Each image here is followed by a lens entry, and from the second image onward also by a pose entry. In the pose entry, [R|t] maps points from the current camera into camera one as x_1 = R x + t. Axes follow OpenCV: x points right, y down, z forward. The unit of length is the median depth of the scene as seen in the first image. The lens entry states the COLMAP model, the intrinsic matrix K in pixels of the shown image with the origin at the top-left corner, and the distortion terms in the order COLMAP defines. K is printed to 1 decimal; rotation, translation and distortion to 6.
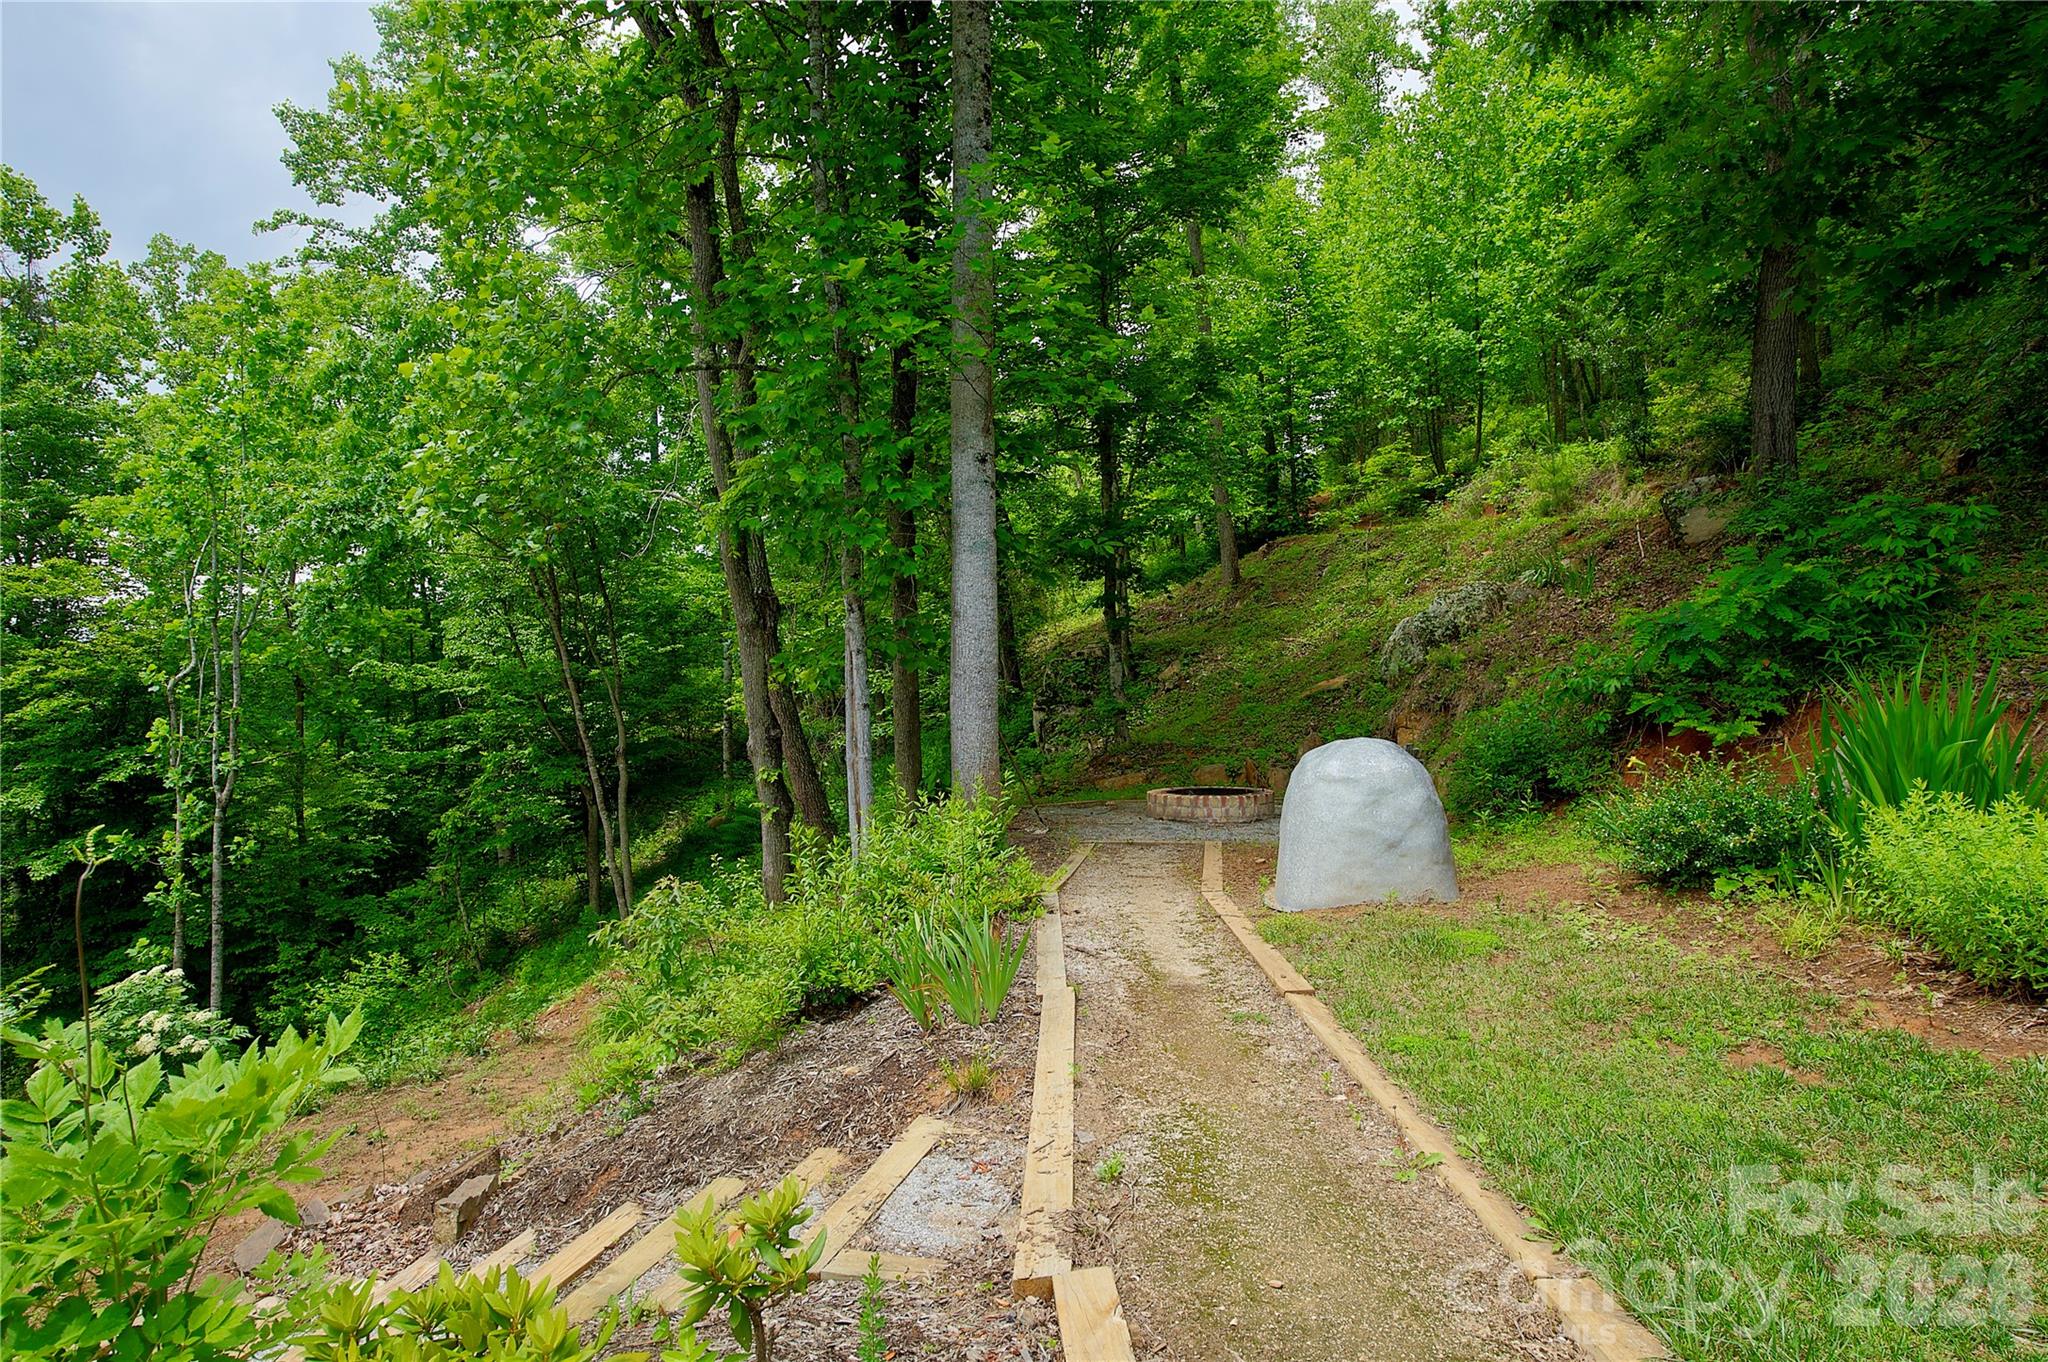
lens RADIAL K [[1179.8, 0, 1024.4], [0, 1179.8, 683.4], [0, 0, 1]] dist [-0.001152, -0.000159]
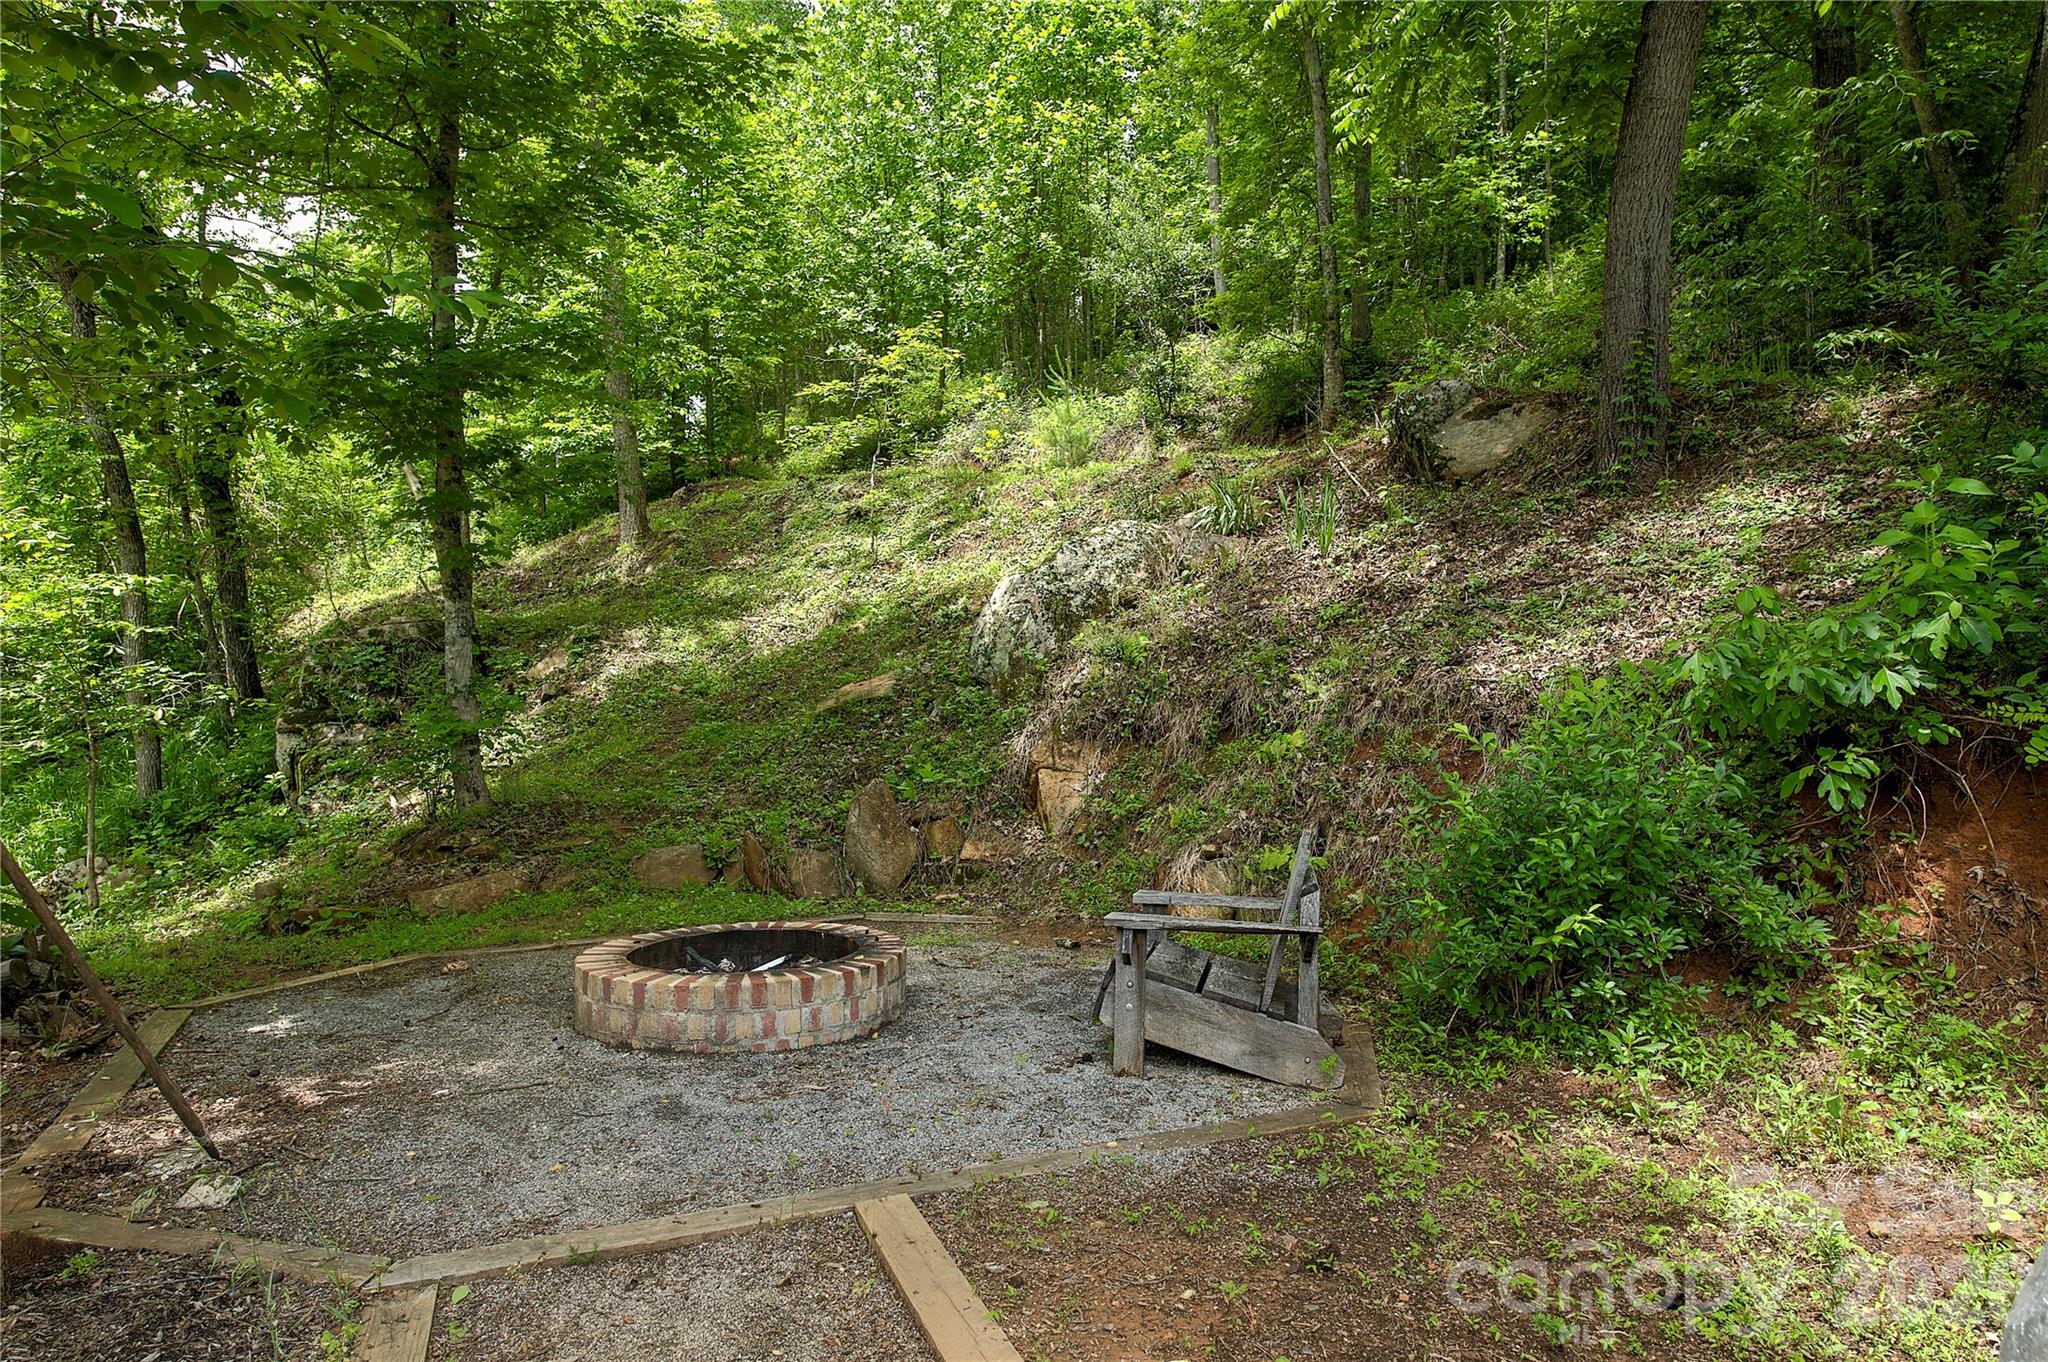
lens RADIAL K [[1272.9, 0, 1027.3], [0, 1272.9, 684.5], [0, 0, 1]] dist [-0.000744, 0.000135]
pose [[0.866229, 0.018657, 0.499299, 0.014910], [-0.013332, 0.999810, -0.014229, 0.004851], [-0.499469, 0.005669, 0.866313, 0.343116]]
